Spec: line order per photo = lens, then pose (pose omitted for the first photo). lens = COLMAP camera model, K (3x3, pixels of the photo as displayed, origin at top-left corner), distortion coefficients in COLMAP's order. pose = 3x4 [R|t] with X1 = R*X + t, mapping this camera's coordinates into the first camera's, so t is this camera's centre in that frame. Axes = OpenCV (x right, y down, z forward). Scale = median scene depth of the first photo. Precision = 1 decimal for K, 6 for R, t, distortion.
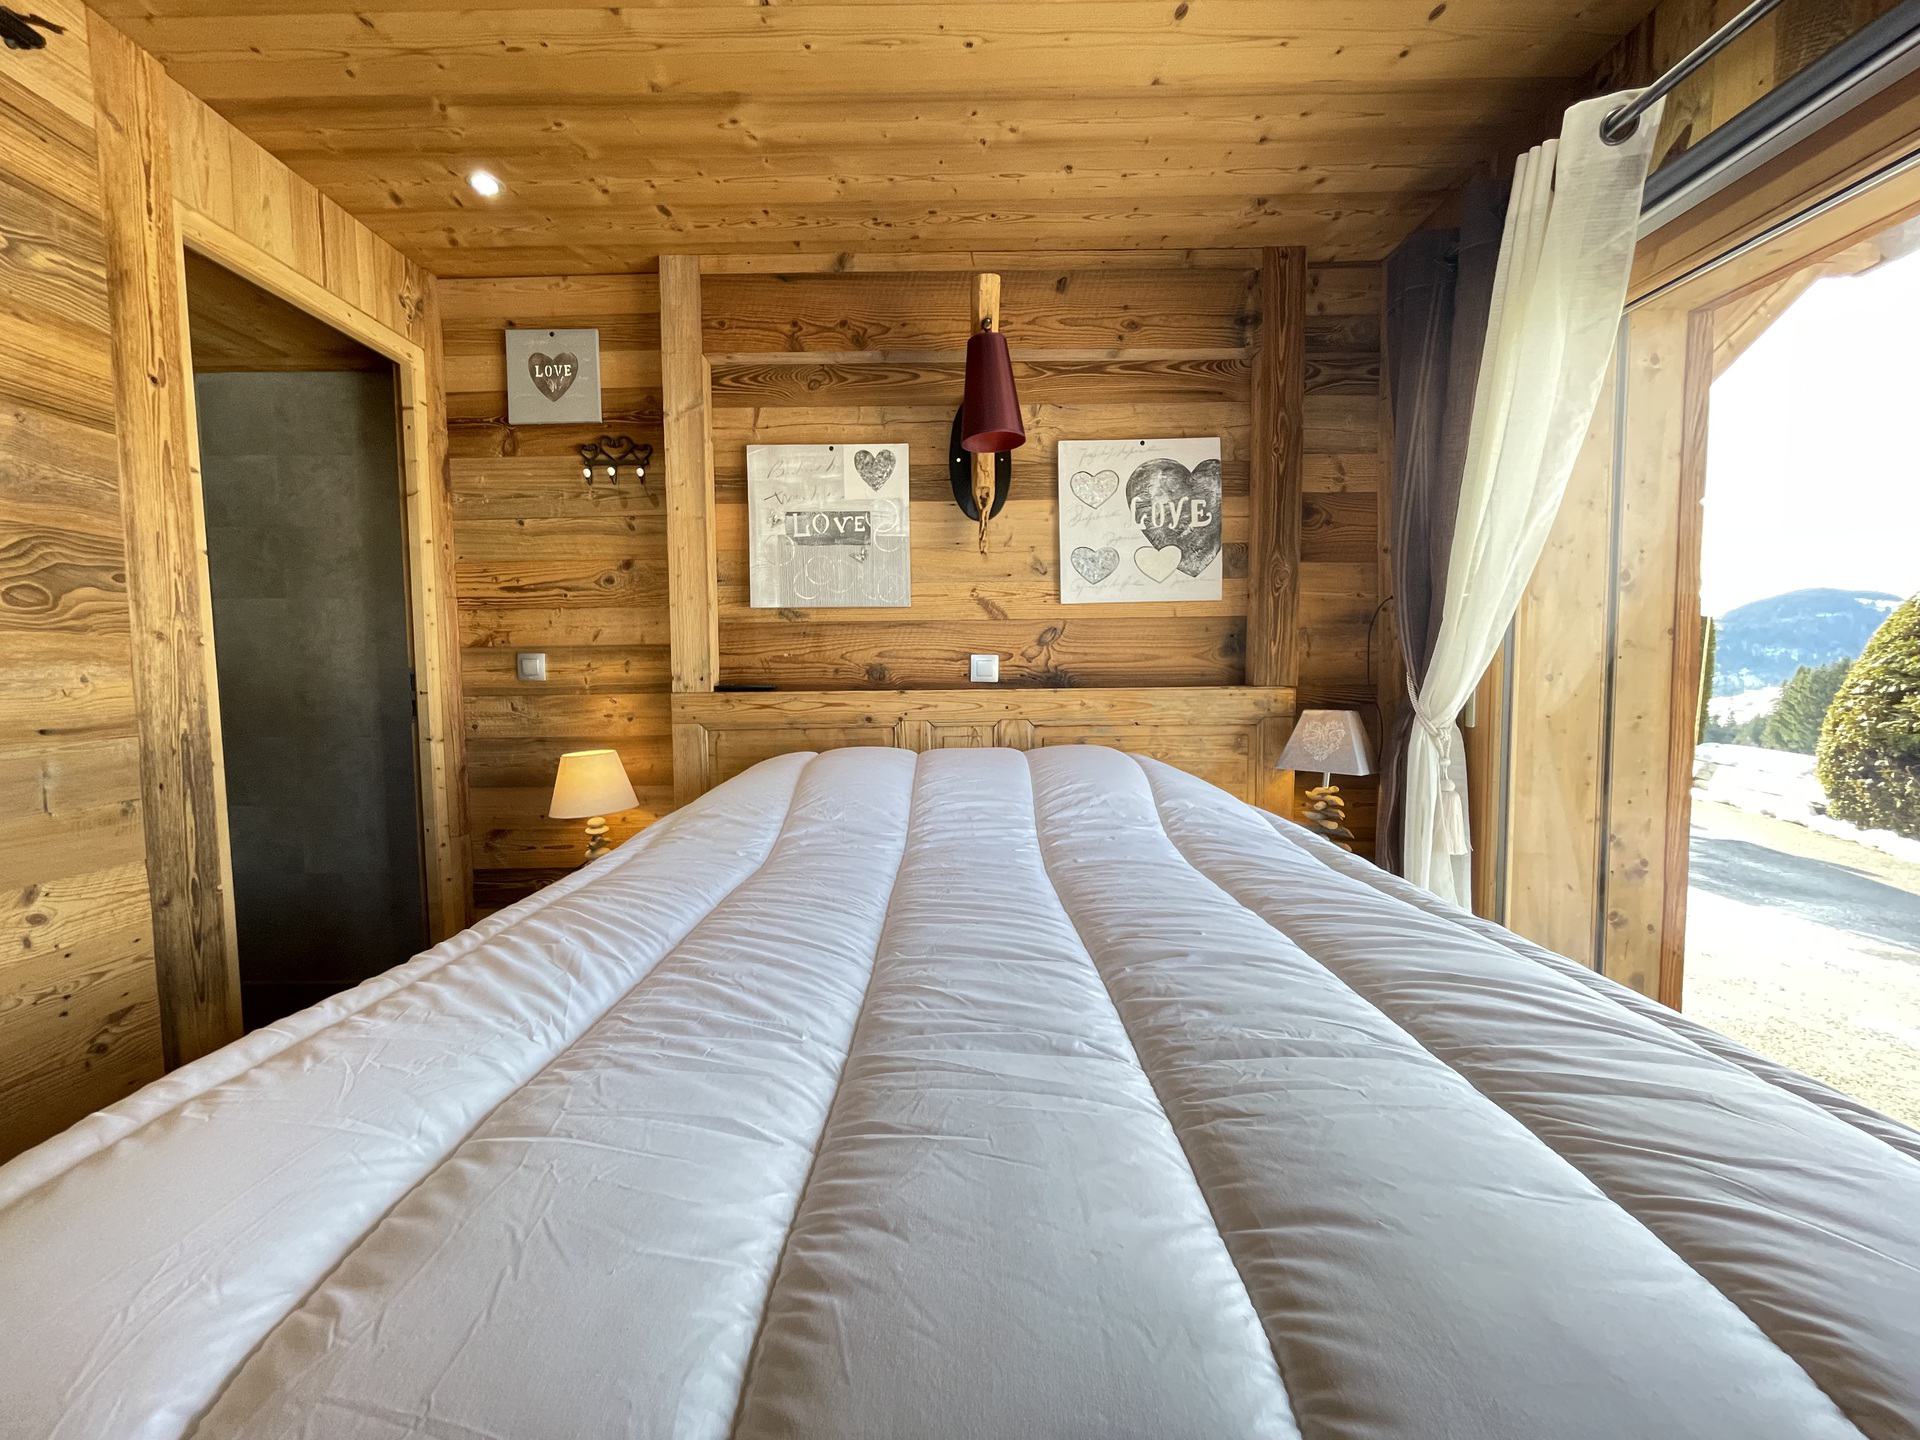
lens RADIAL K [[785.4, 0, 947.1], [0, 785.4, 724.6], [0, 0, 1]] dist [-0.001295, 0.000600]
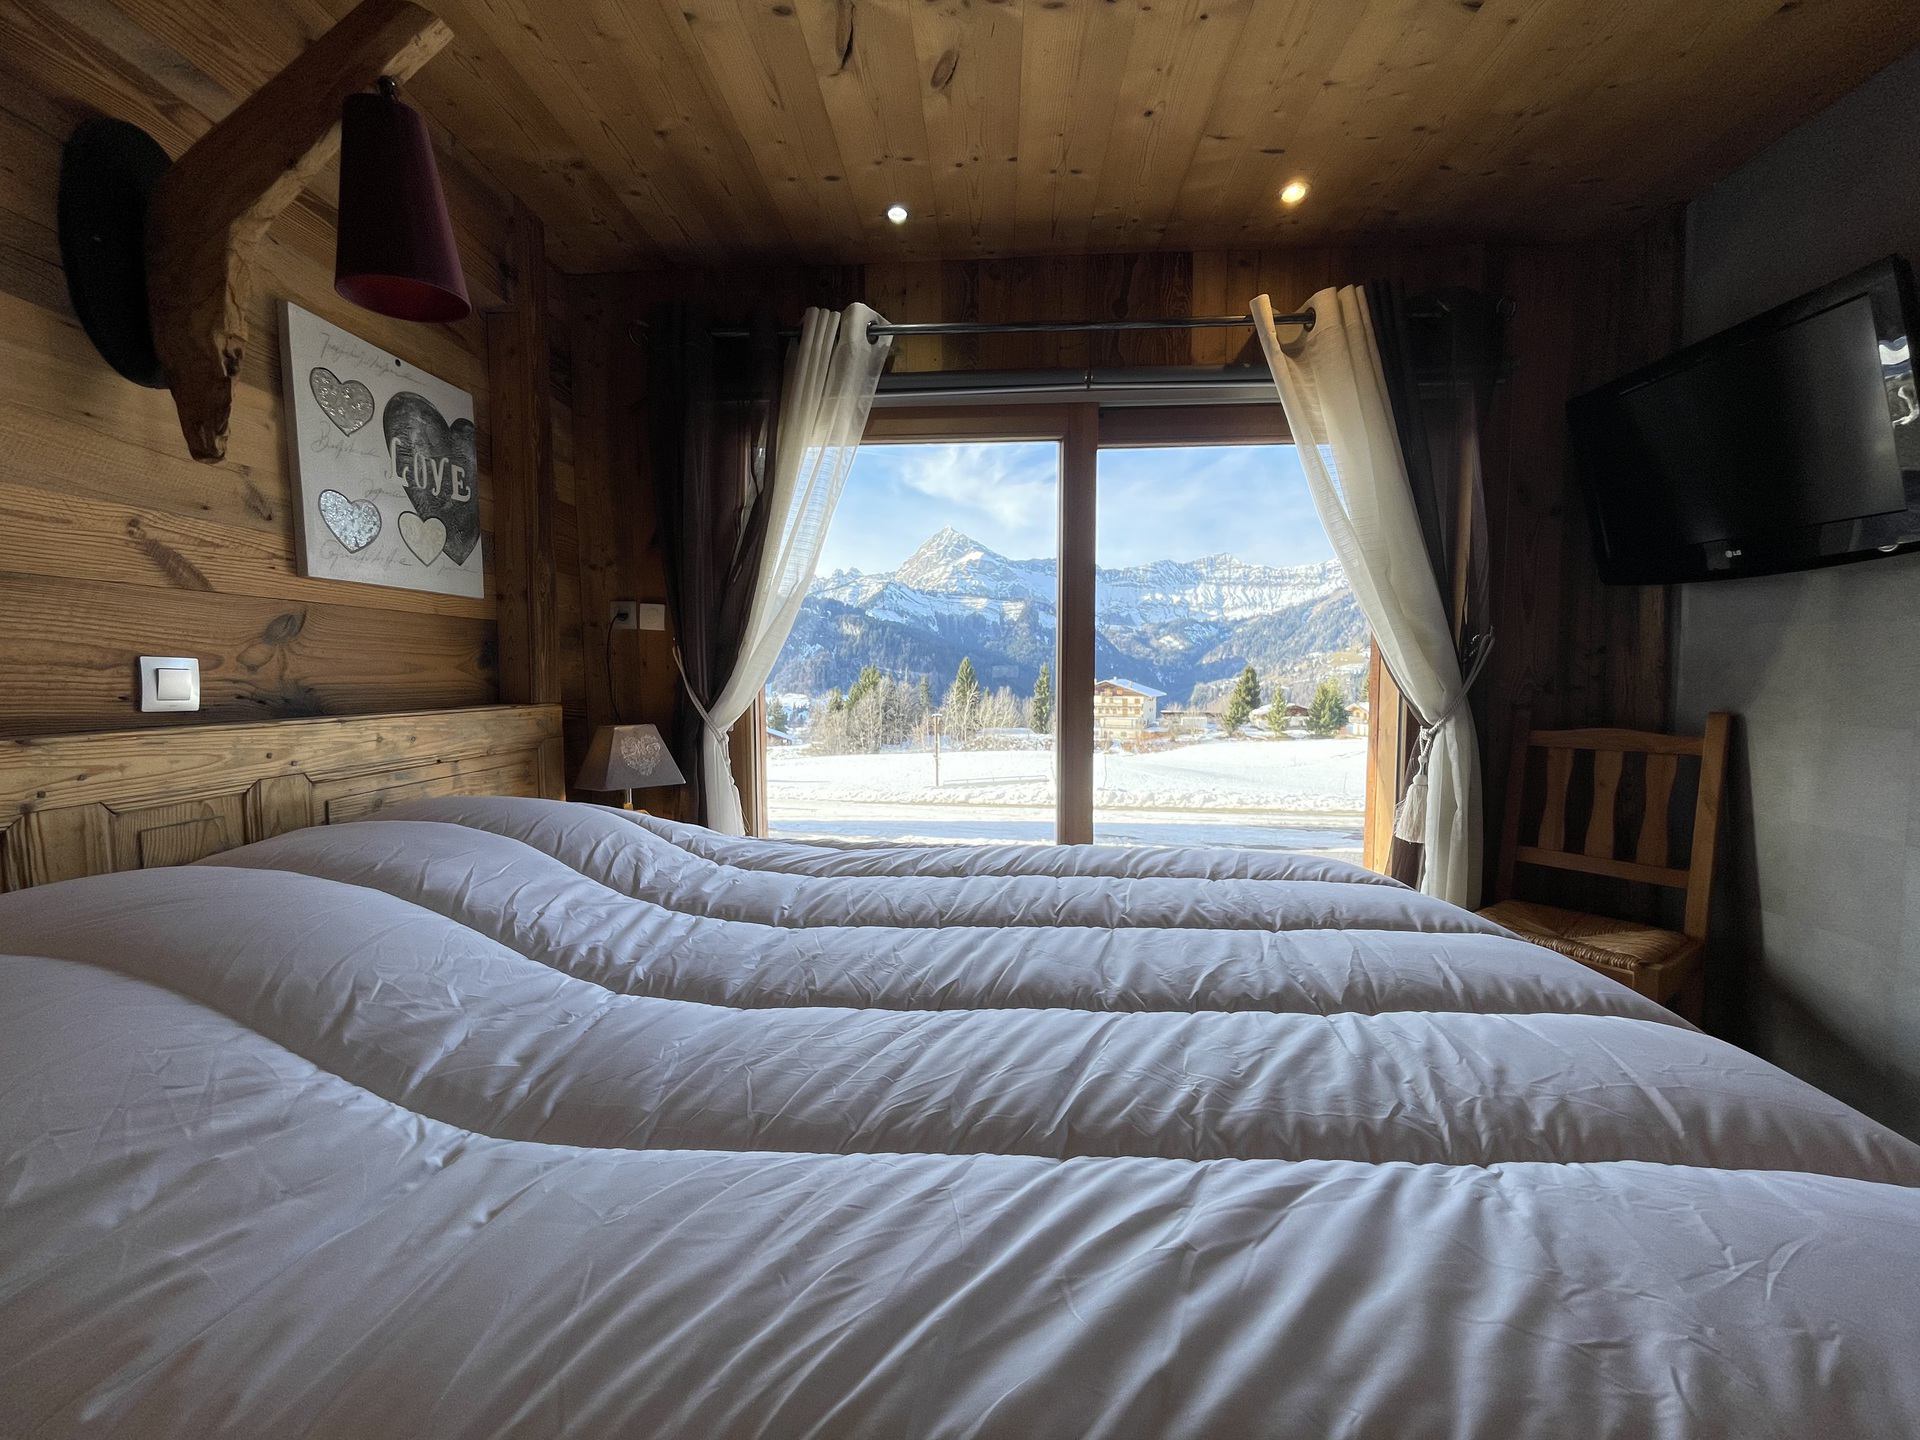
lens RADIAL K [[785.4, 0, 945.5], [0, 785.4, 721.9], [0, 0, 1]] dist [-0.001295, 0.000600]
pose [[0.063191, -0.050435, 0.996726, -0.430938], [0.075205, 0.996123, 0.045637, -0.034082], [-0.995164, 0.072075, 0.066739, 0.485722]]
